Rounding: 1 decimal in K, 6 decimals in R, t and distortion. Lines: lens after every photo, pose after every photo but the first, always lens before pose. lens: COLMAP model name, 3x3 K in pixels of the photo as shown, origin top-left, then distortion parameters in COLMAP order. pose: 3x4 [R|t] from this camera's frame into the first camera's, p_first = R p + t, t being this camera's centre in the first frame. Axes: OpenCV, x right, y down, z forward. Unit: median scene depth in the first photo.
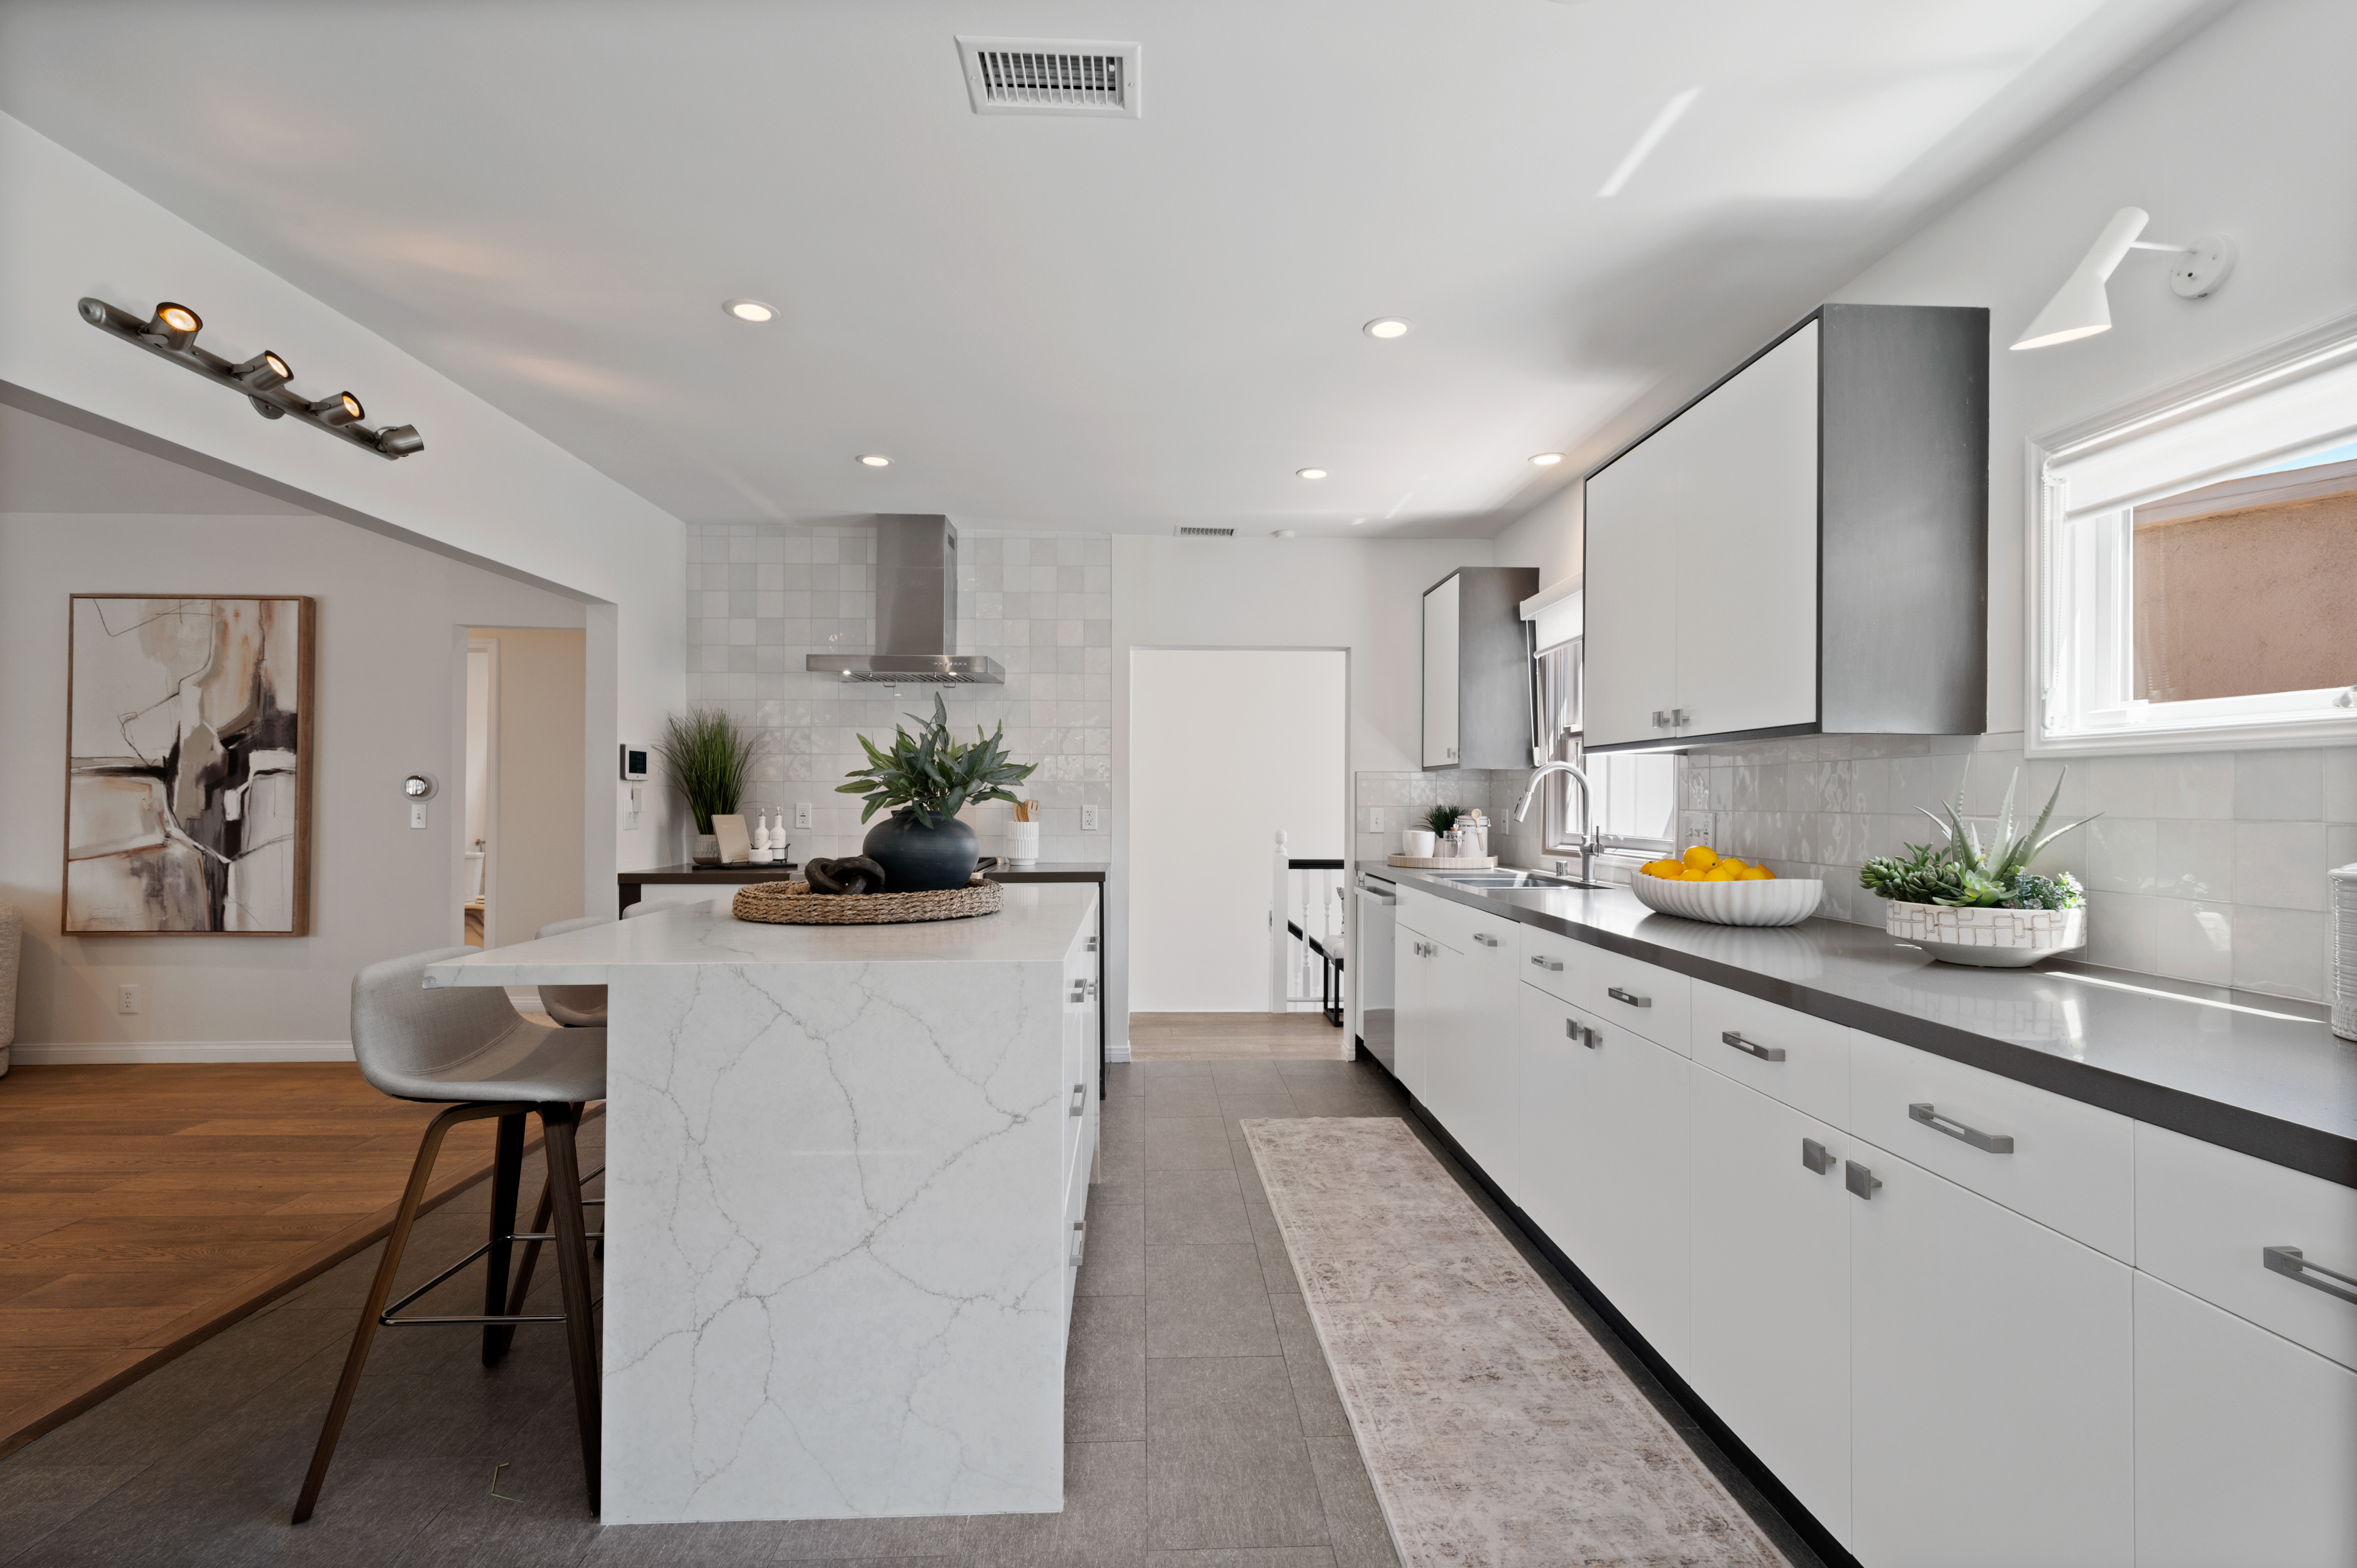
lens RADIAL K [[1087.7, 0, 1187.6], [0, 1087.7, 790.0], [0, 0, 1]] dist [0.000580, 0.000020]
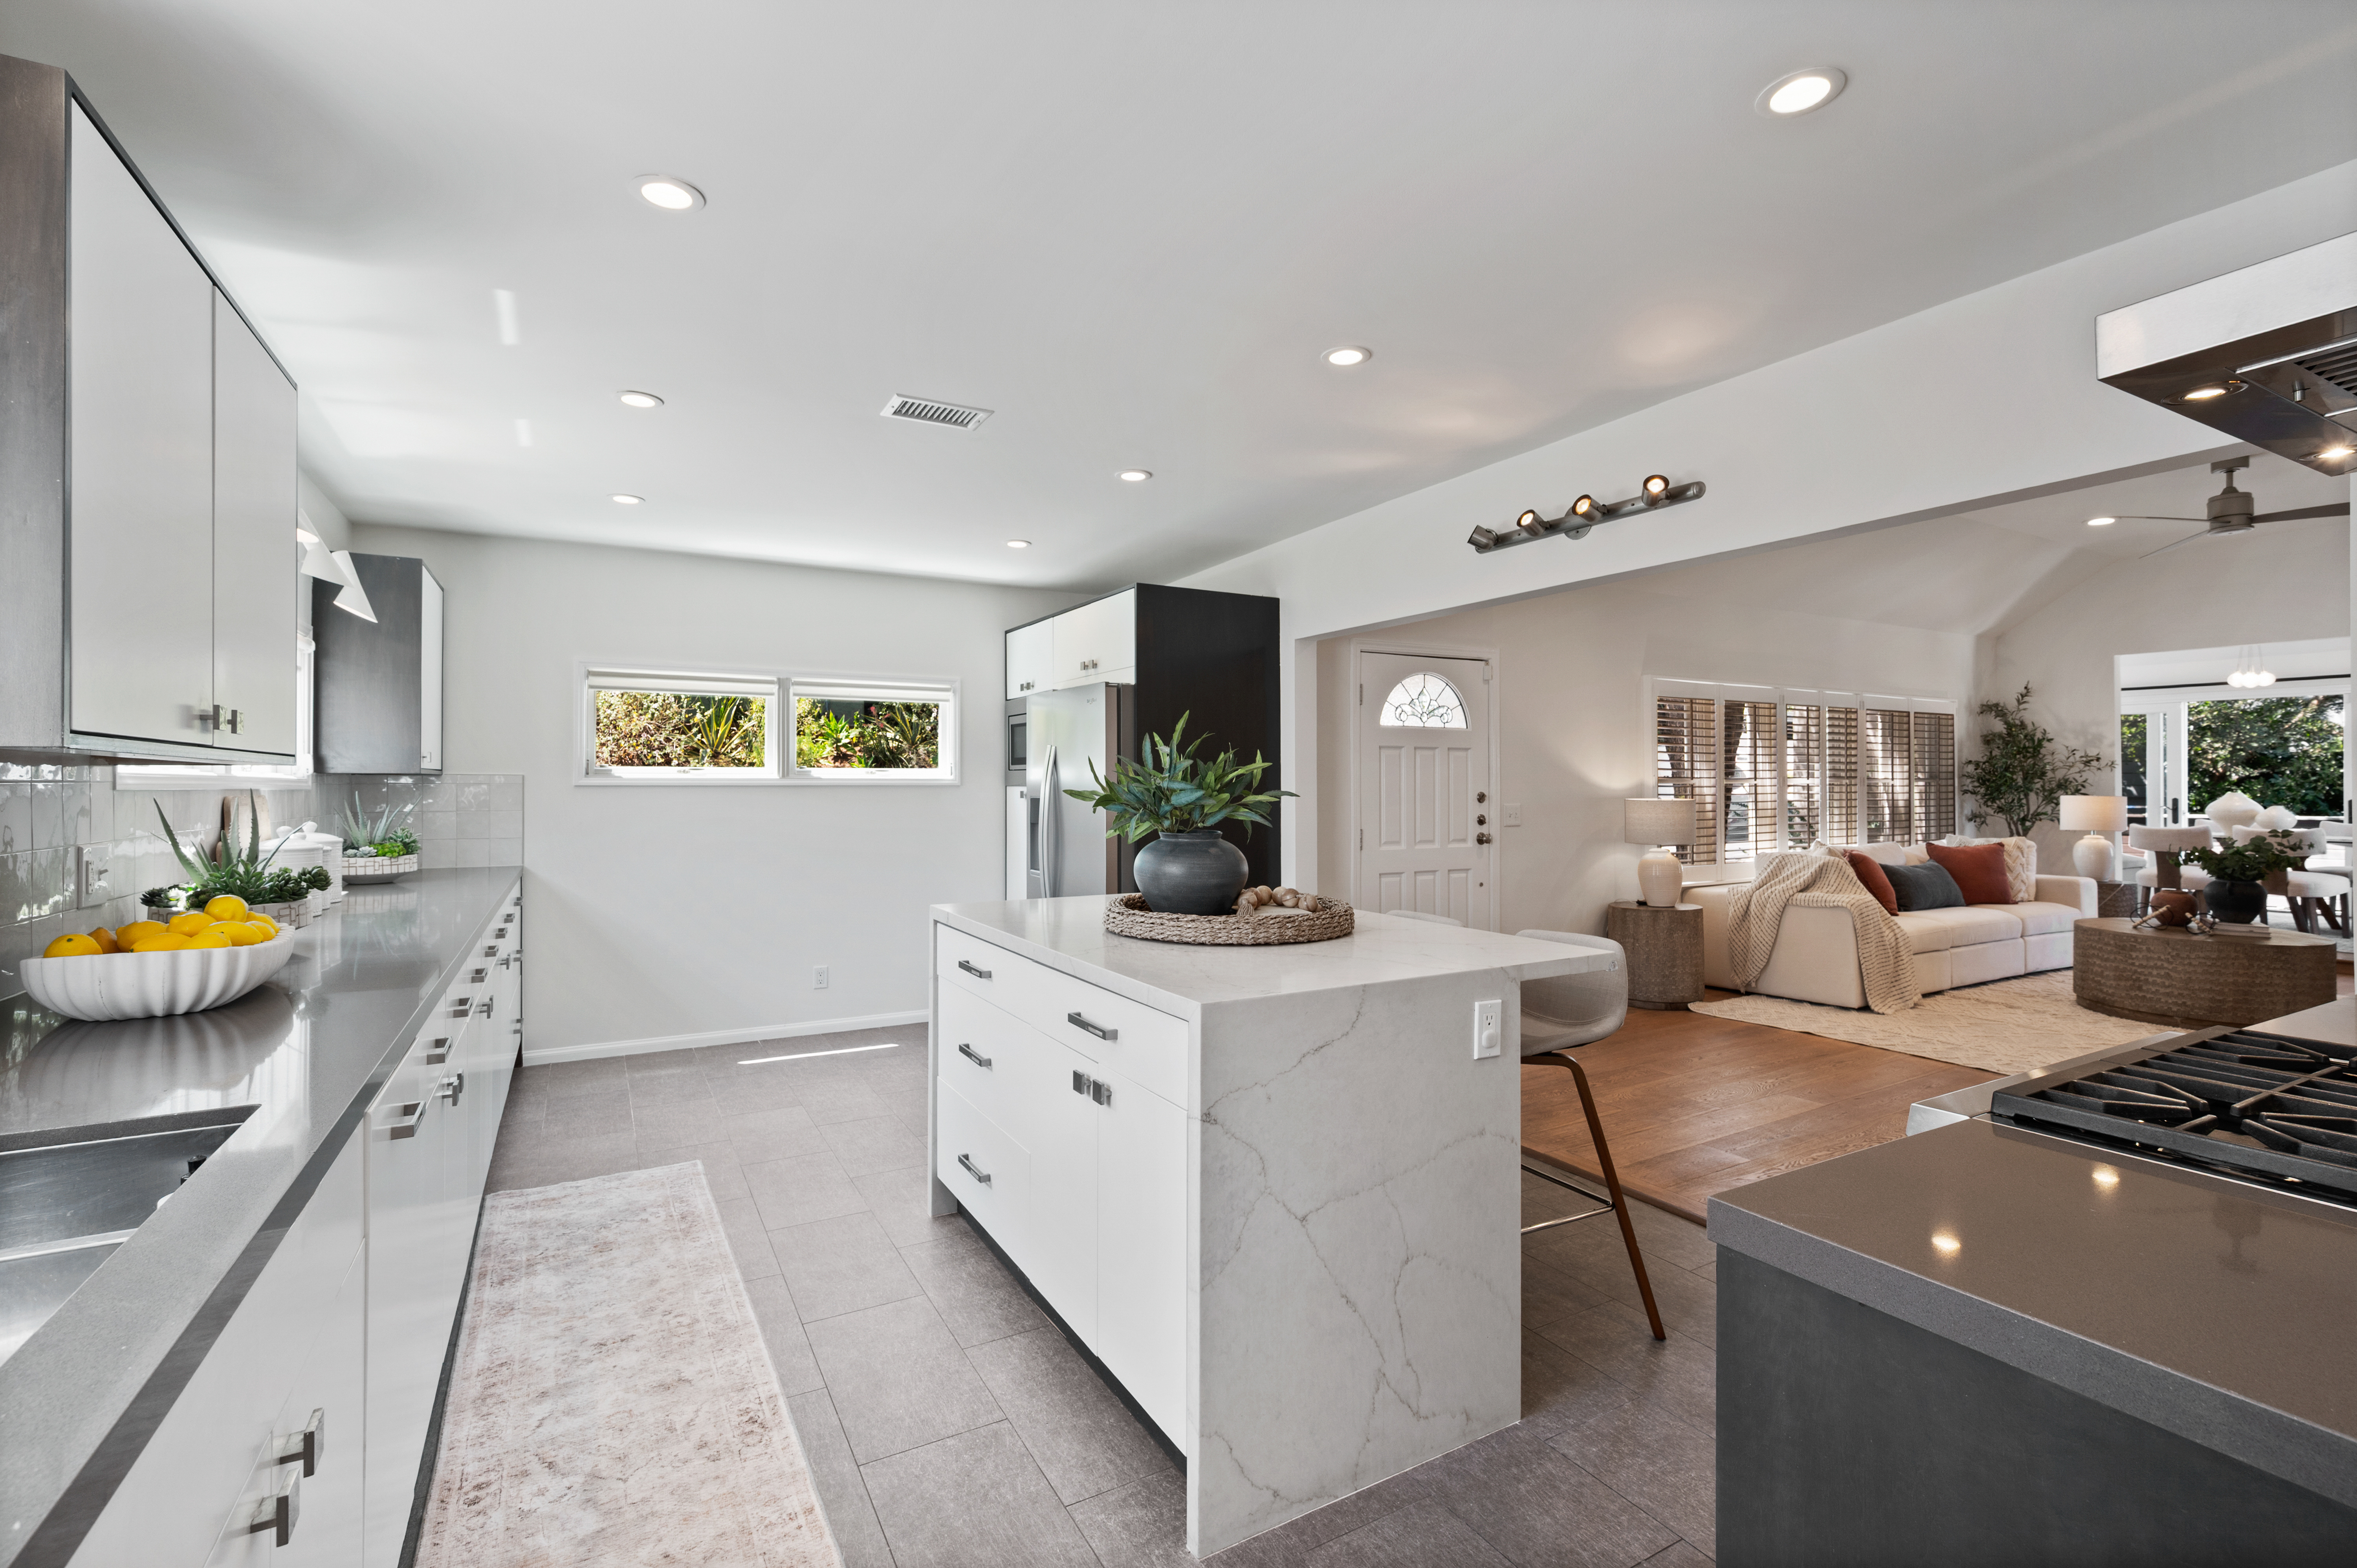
lens RADIAL K [[1039.4, 0, 1186.1], [0, 1039.4, 768.0], [0, 0, 1]] dist [-0.003093, 0.000382]
pose [[-0.888985, -0.008383, -0.457859, 0.112282], [0.002187, 0.999743, -0.022551, -0.010005], [0.457930, -0.021049, -0.888739, 1.042972]]
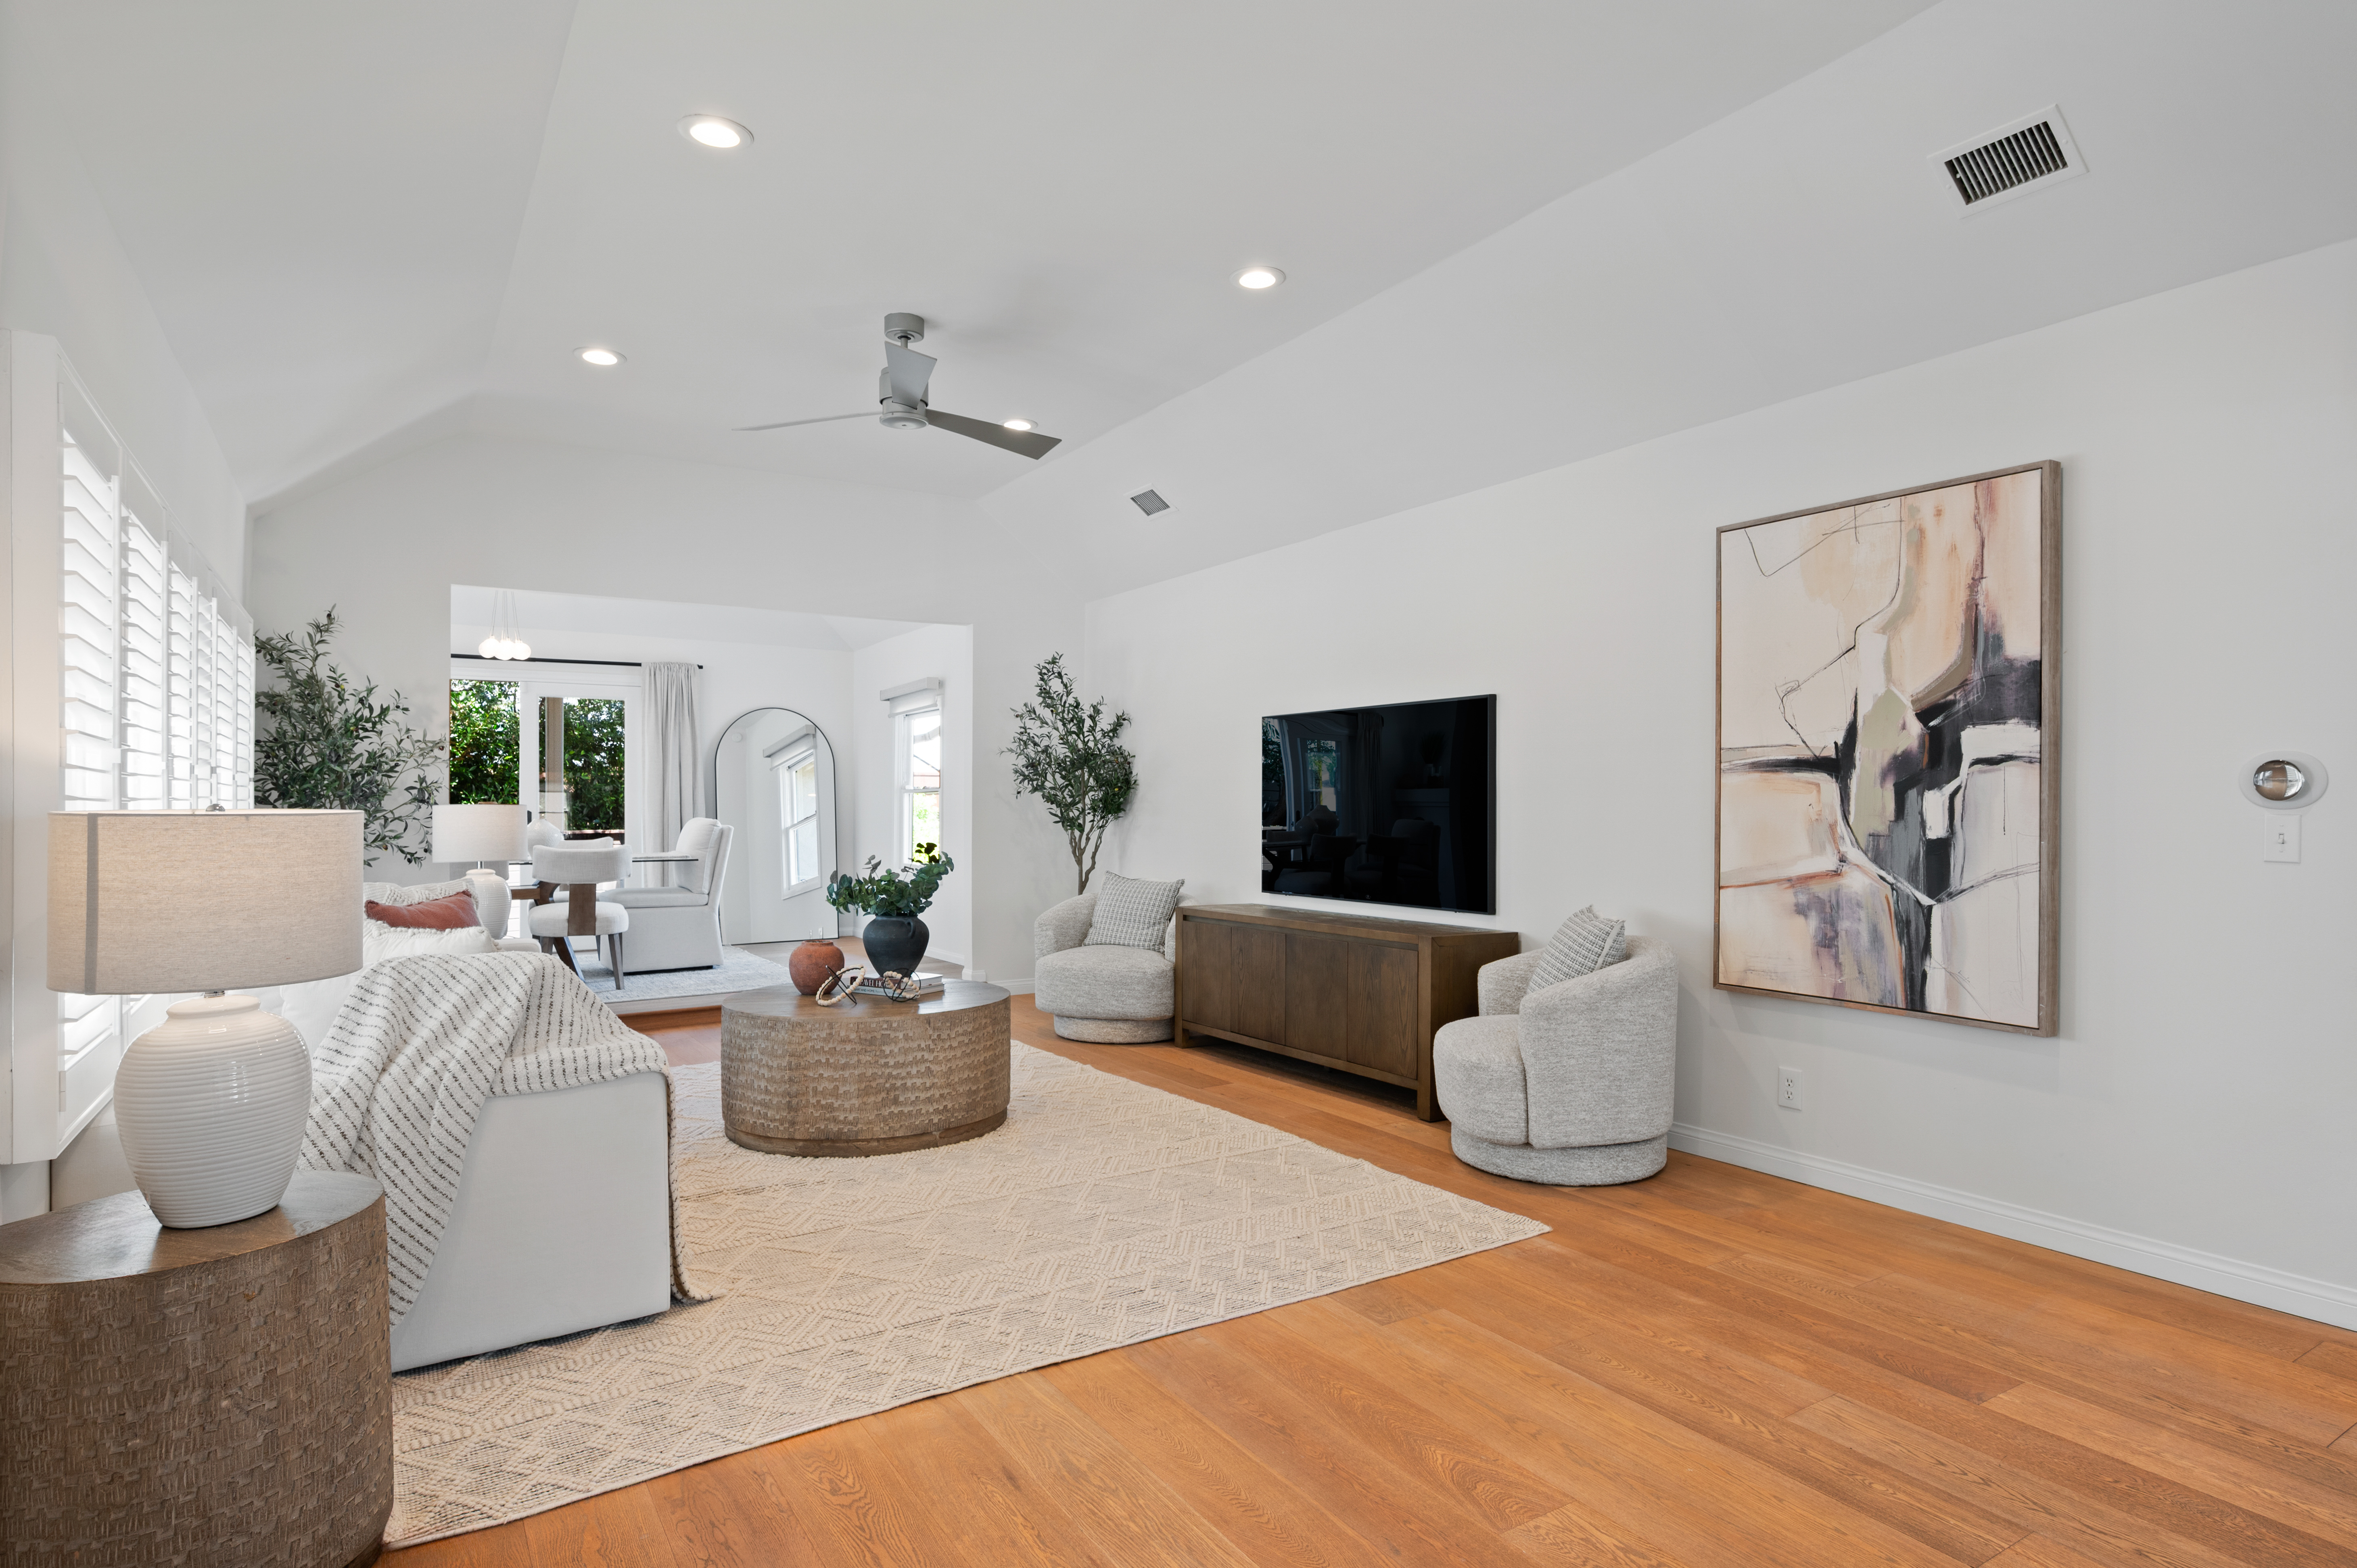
lens RADIAL K [[1280.7, 0, 1217.6], [0, 1280.7, 793.0], [0, 0, 1]] dist [-0.000176, 0.000392]
pose [[0.511551, -0.007080, -0.859224, -0.451367], [0.010267, 0.999945, -0.002126, -0.001072], [0.859192, -0.007734, 0.511595, 0.259210]]
